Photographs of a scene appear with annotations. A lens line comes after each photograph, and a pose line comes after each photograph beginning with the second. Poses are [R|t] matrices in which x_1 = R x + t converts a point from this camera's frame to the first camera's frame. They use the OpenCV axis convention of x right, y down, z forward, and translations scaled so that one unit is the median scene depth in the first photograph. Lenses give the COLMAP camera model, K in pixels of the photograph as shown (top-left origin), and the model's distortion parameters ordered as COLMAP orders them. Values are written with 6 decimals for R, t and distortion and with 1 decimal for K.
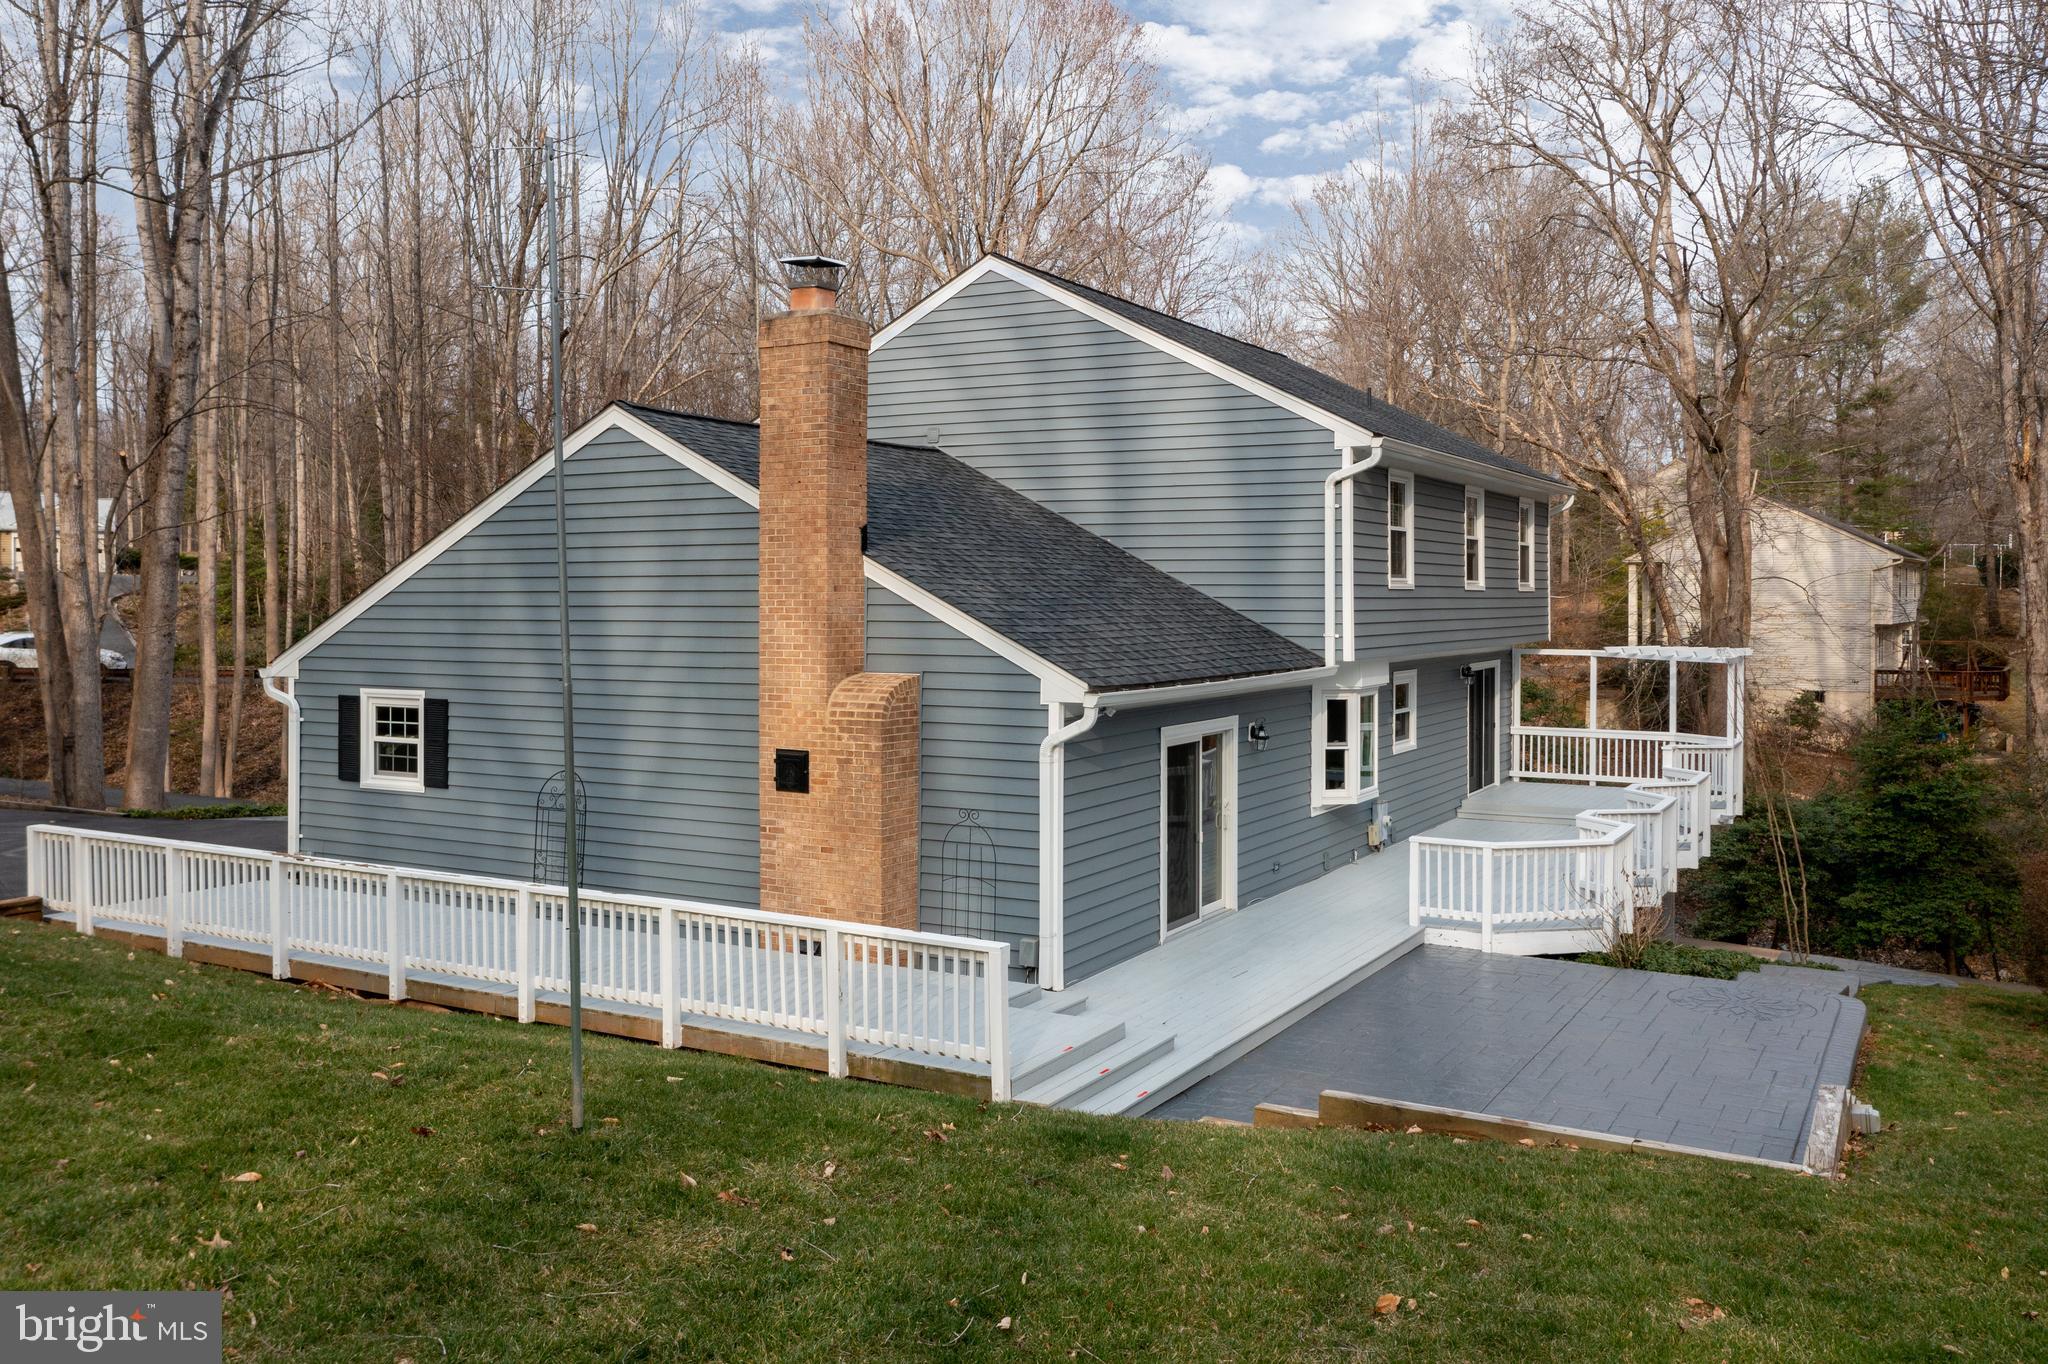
lens RADIAL K [[1623.0, 0, 1031.4], [0, 1623.0, 650.4], [0, 0, 1]] dist [0.013016, 0.033821]
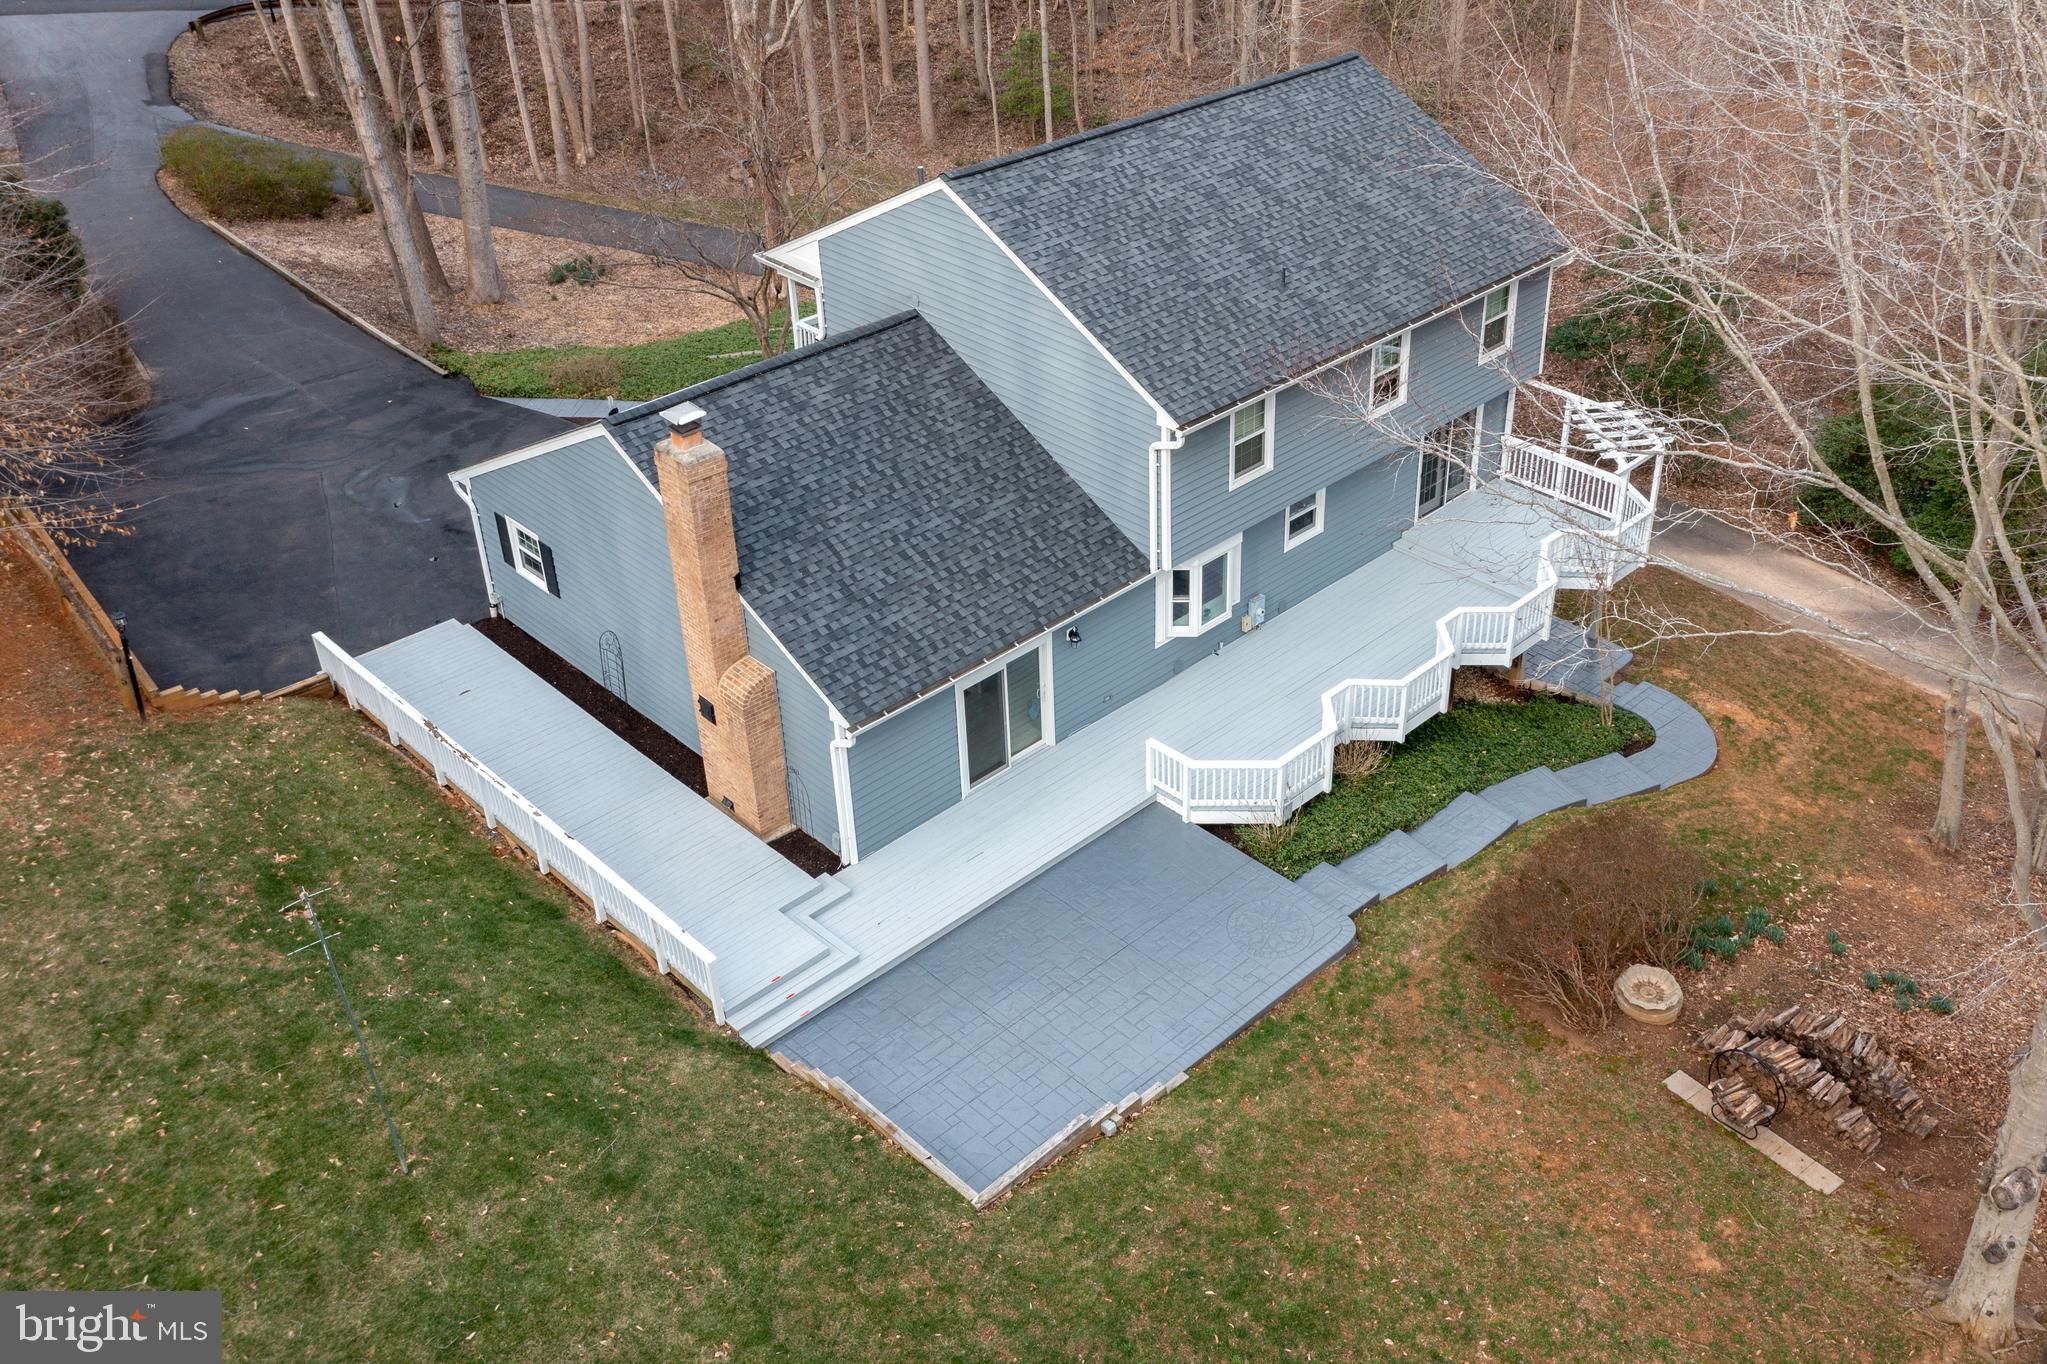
lens RADIAL K [[1790.1, 0, 1138.6], [0, 1790.1, 539.7], [0, 0, 1]] dist [0.081277, 0.002439]
pose [[0.965863, 0.125447, -0.226653, 0.508164], [-0.002357, 0.879148, 0.476544, -0.724273], [0.259042, -0.459742, 0.849432, -0.252083]]
